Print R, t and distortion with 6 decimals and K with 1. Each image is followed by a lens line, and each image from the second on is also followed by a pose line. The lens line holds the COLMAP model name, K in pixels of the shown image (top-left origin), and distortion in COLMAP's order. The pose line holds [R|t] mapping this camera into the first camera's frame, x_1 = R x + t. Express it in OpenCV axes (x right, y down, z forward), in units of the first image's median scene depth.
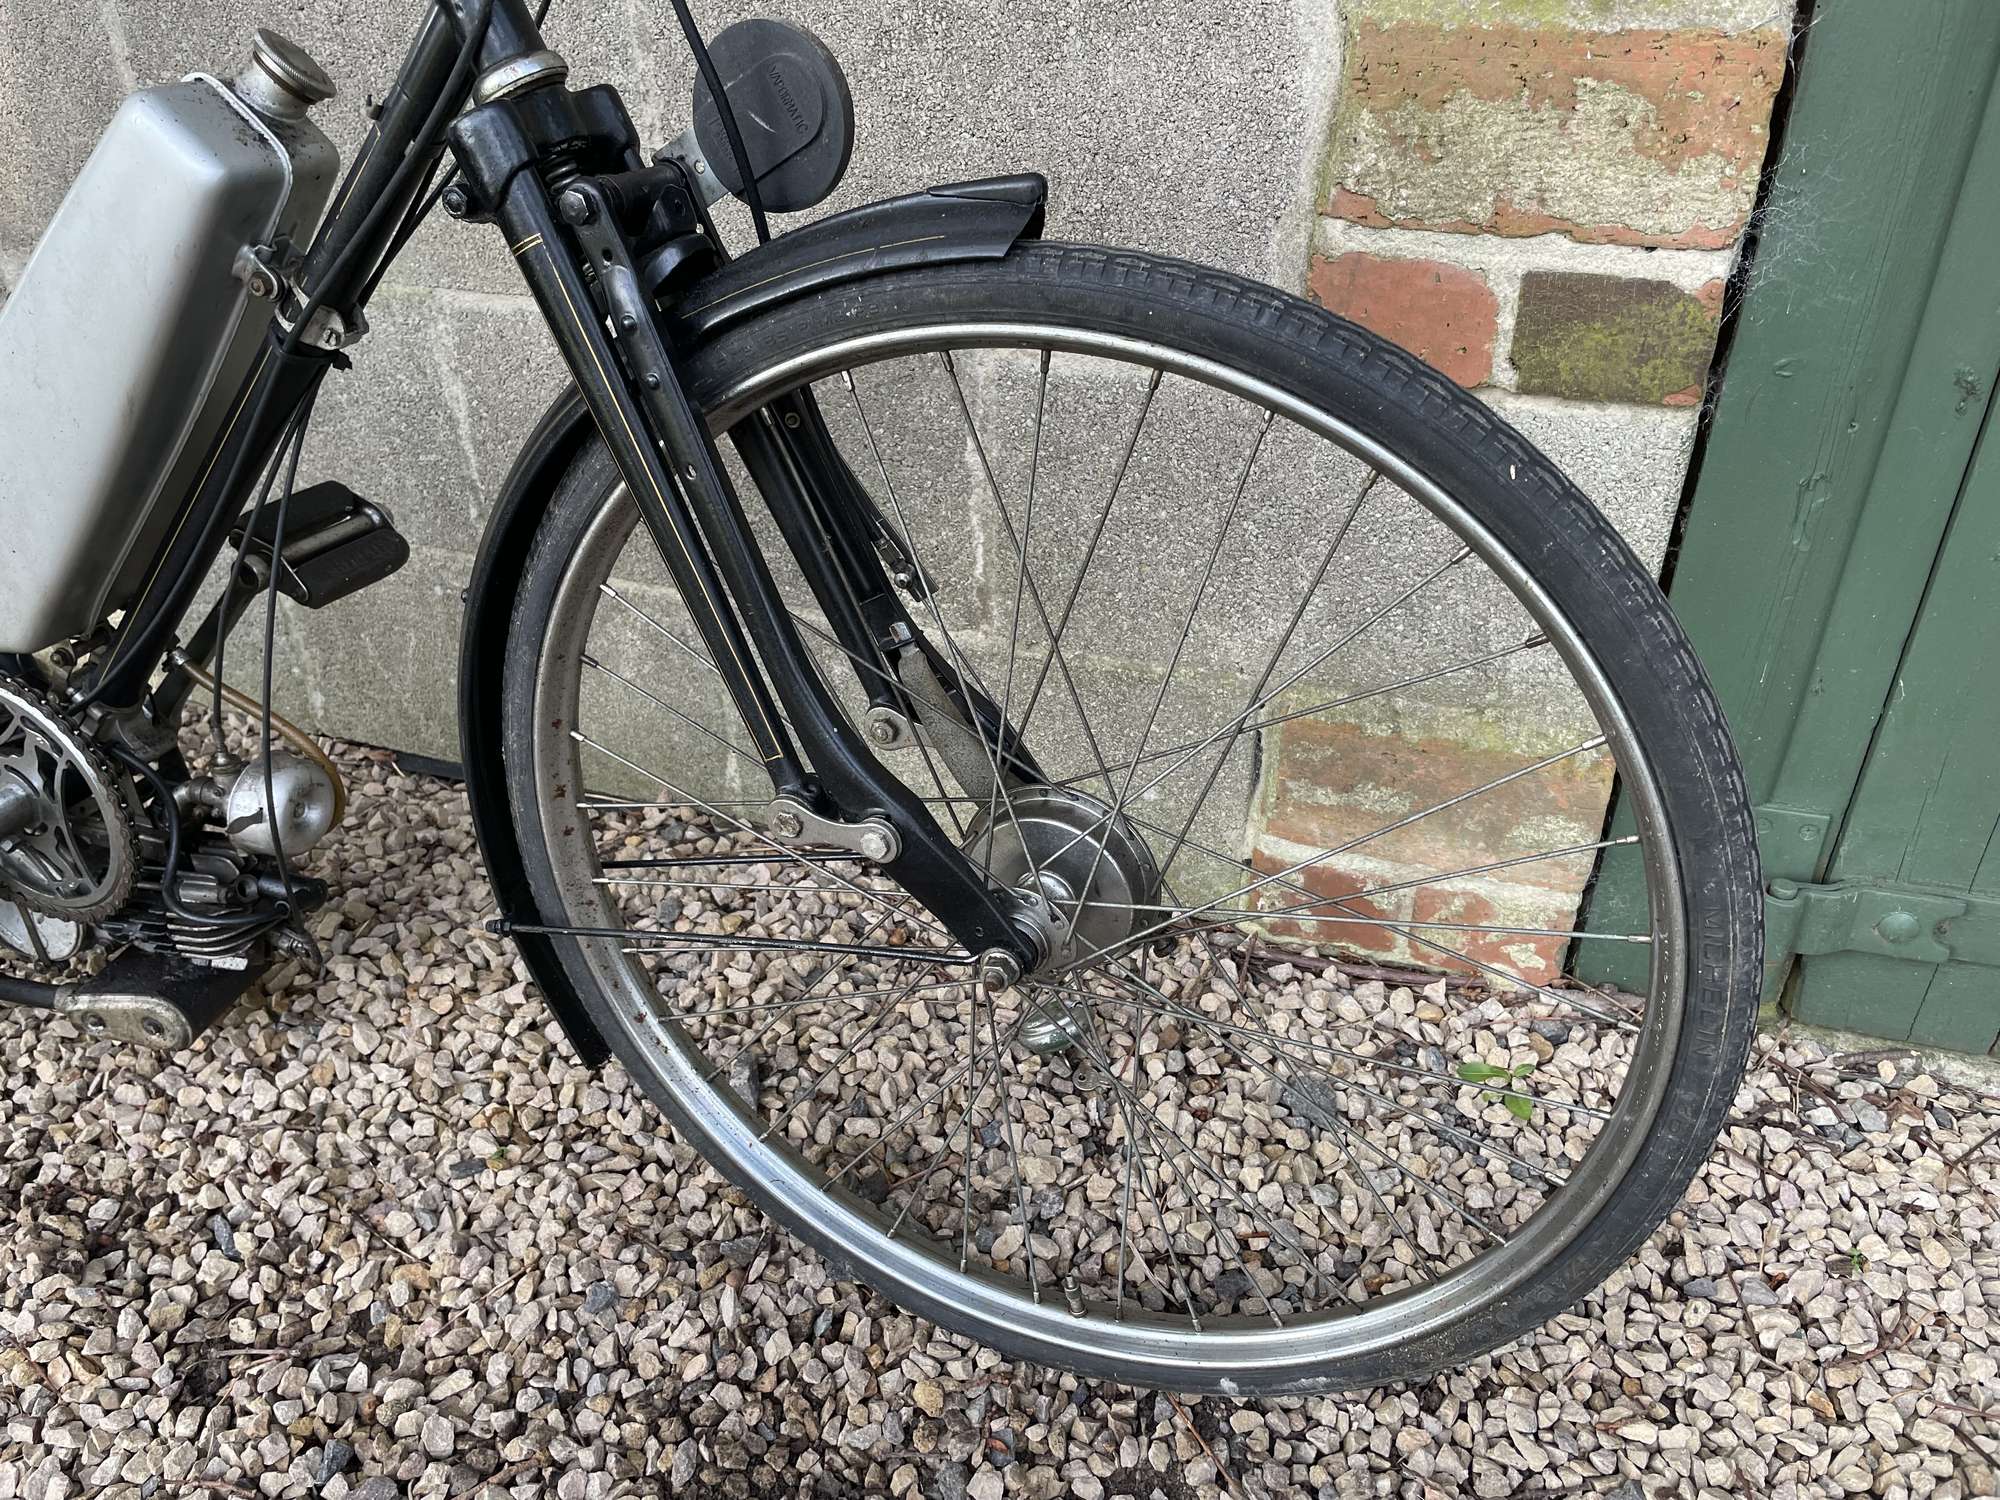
lens RADIAL K [[1547.4, 0, 986.0], [0, 1547.4, 752.6], [0, 0, 1]] dist [0.074419, -0.113838]
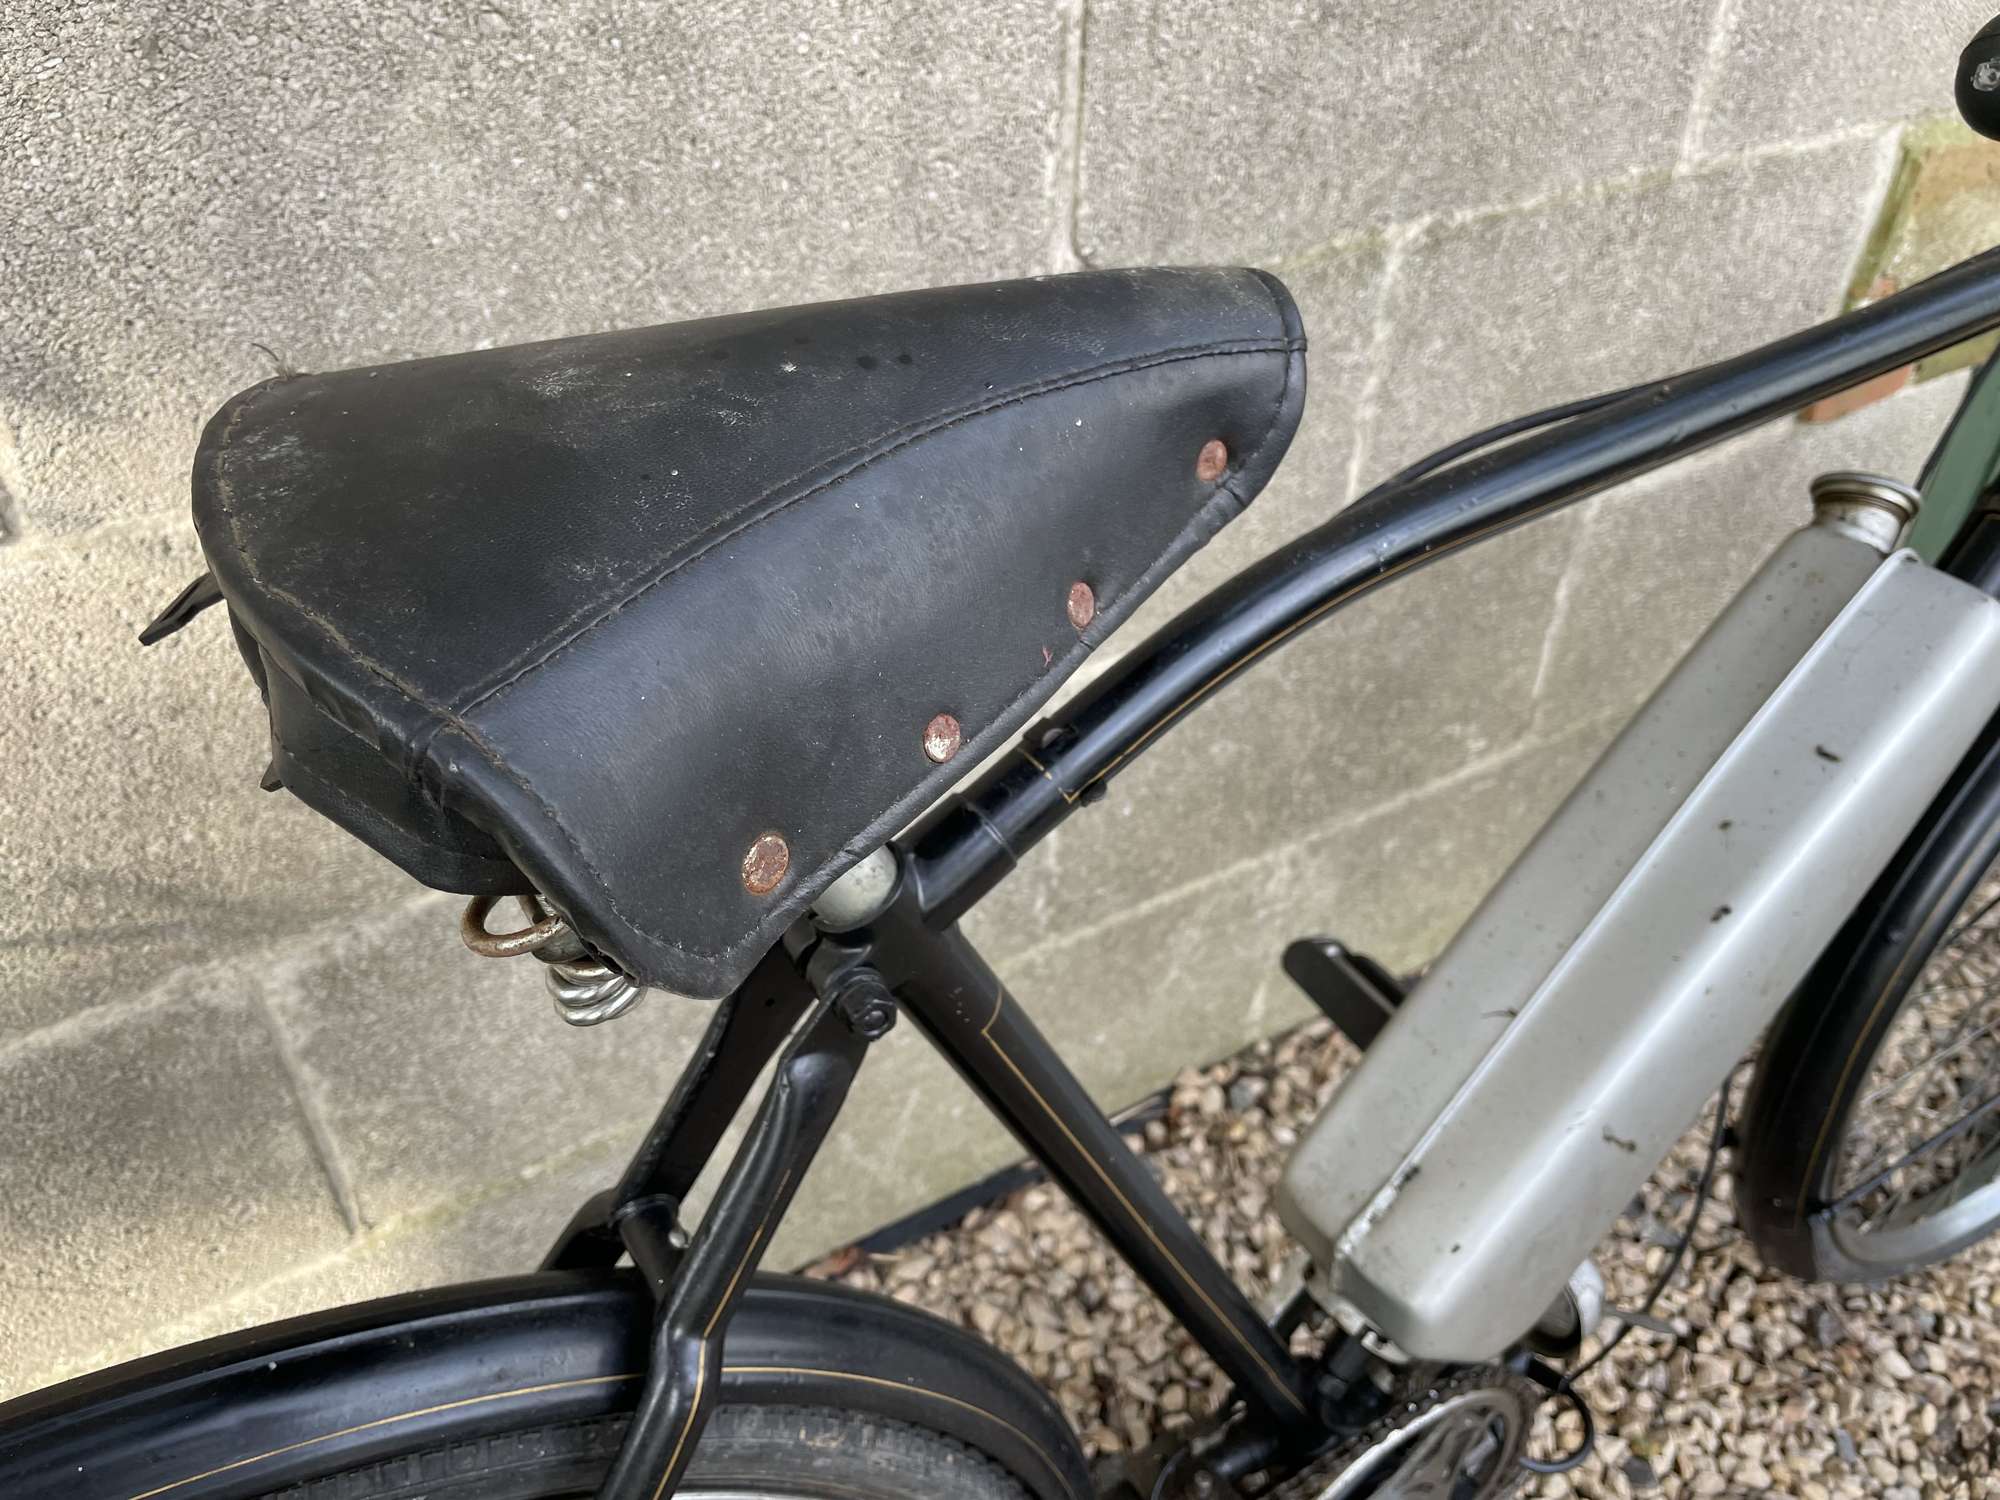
lens RADIAL K [[1547.4, 0, 1004.0], [0, 1547.4, 740.4], [0, 0, 1]] dist [0.074419, -0.113838]
pose [[0.628131, -0.456651, 0.630017, -0.950532], [0.393949, 0.884872, 0.248607, -0.513738], [-0.671011, 0.092037, 0.735713, 0.502454]]
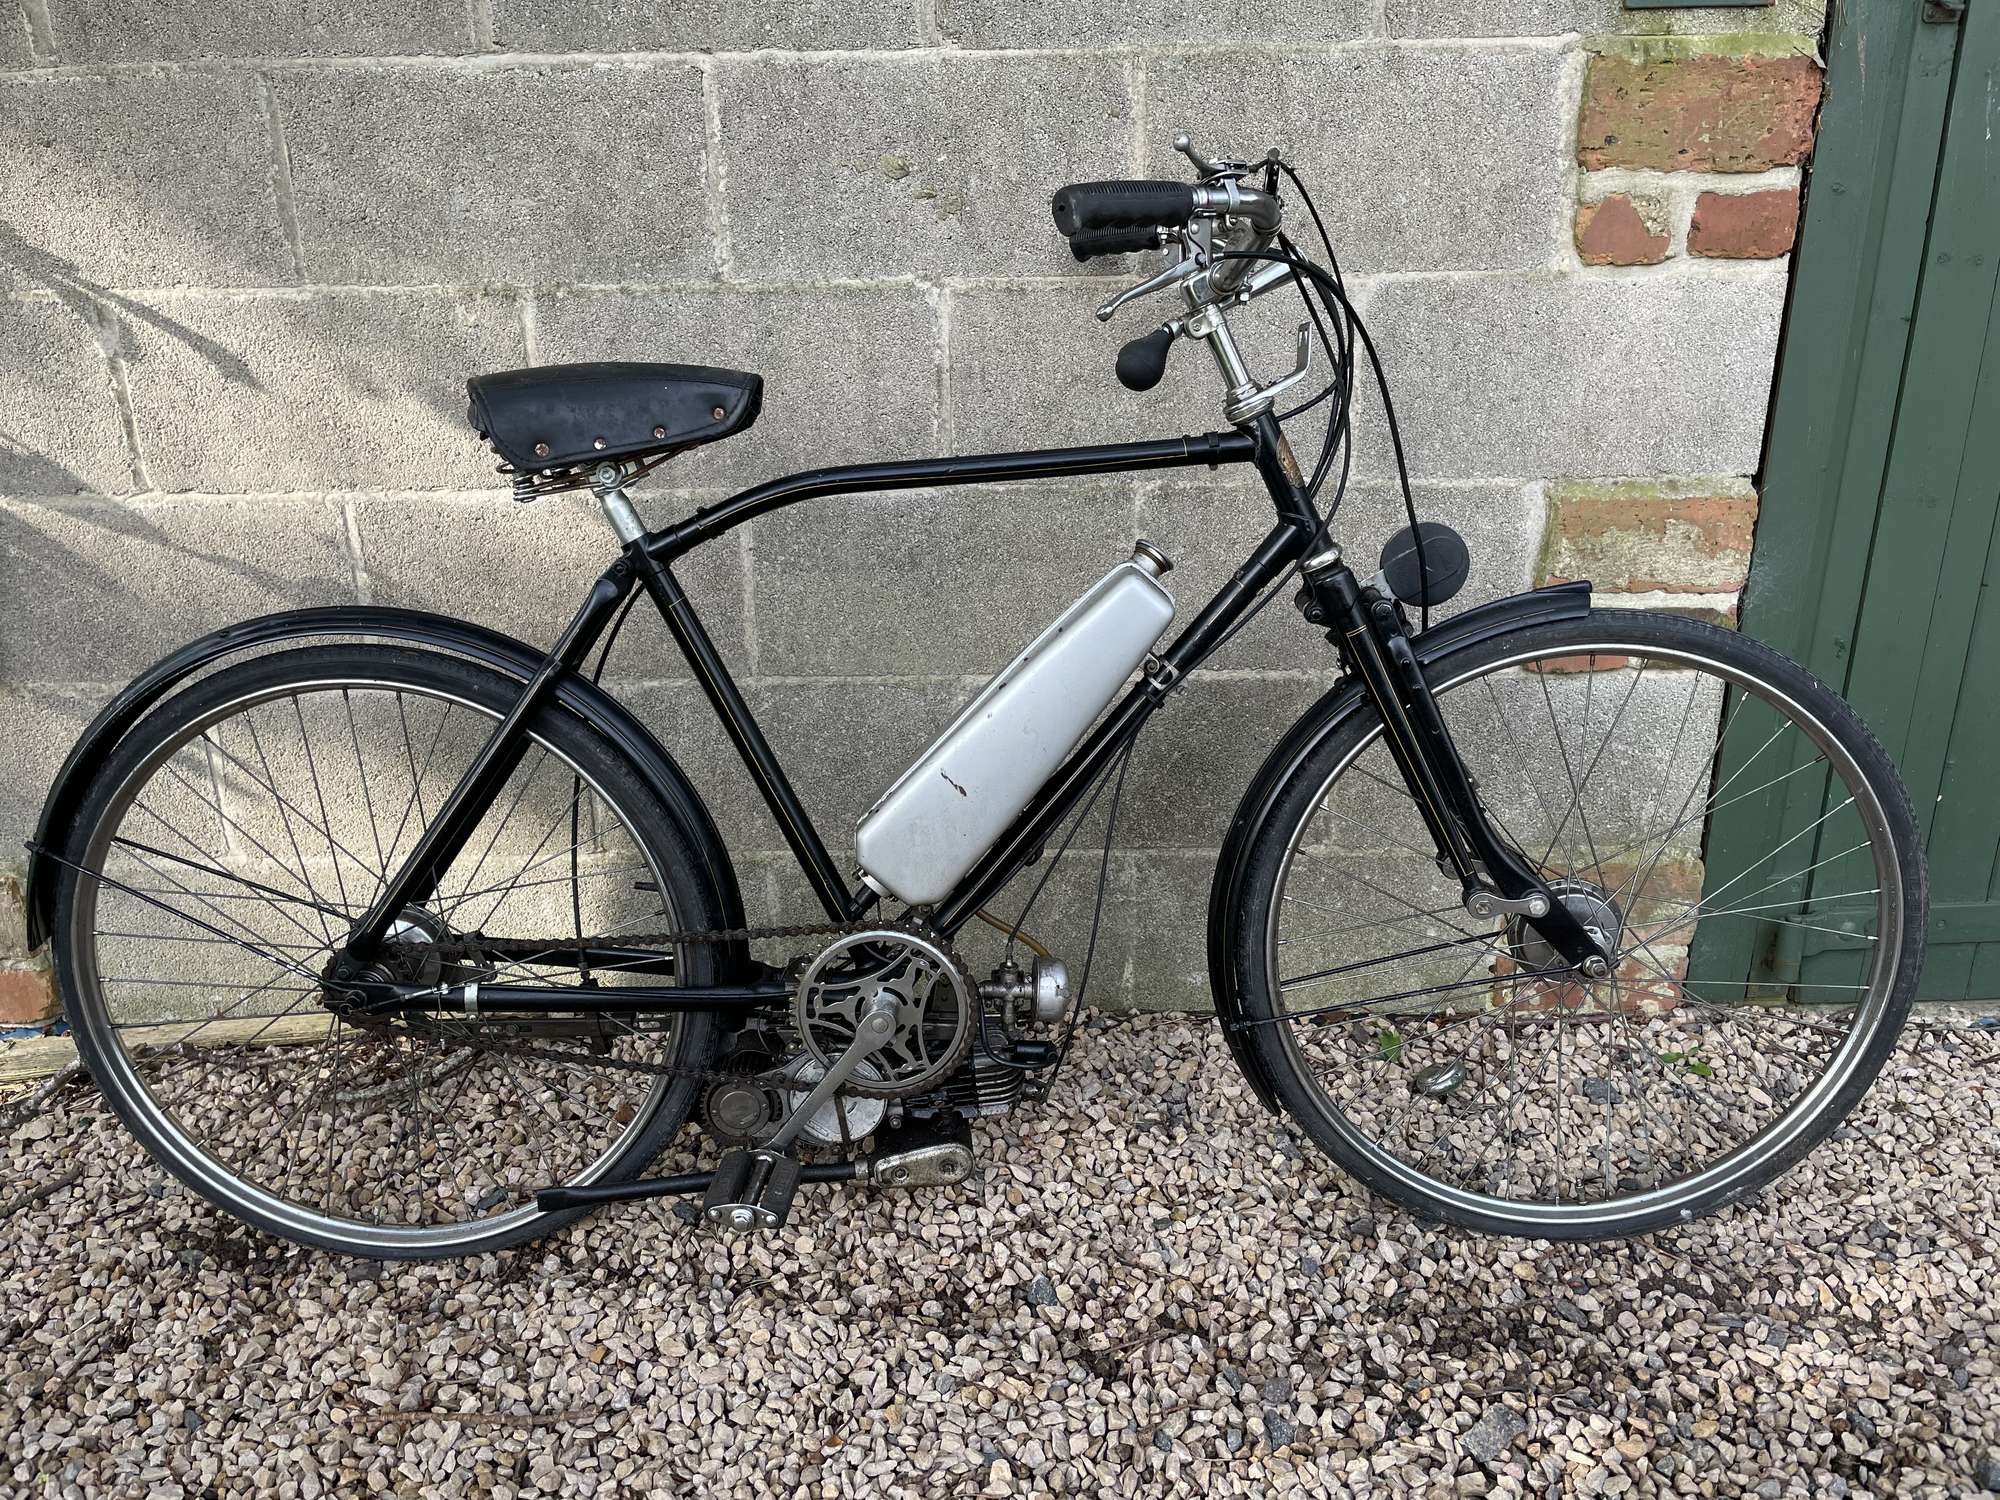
lens RADIAL K [[1547.4, 0, 992.5], [0, 1547.4, 709.6], [0, 0, 1]] dist [0.074419, -0.113838]
pose [[0.942271, -0.096409, 0.320673, -0.899304], [0.174661, 0.958567, -0.225039, 0.097467], [-0.285691, 0.268057, 0.920069, -0.461207]]
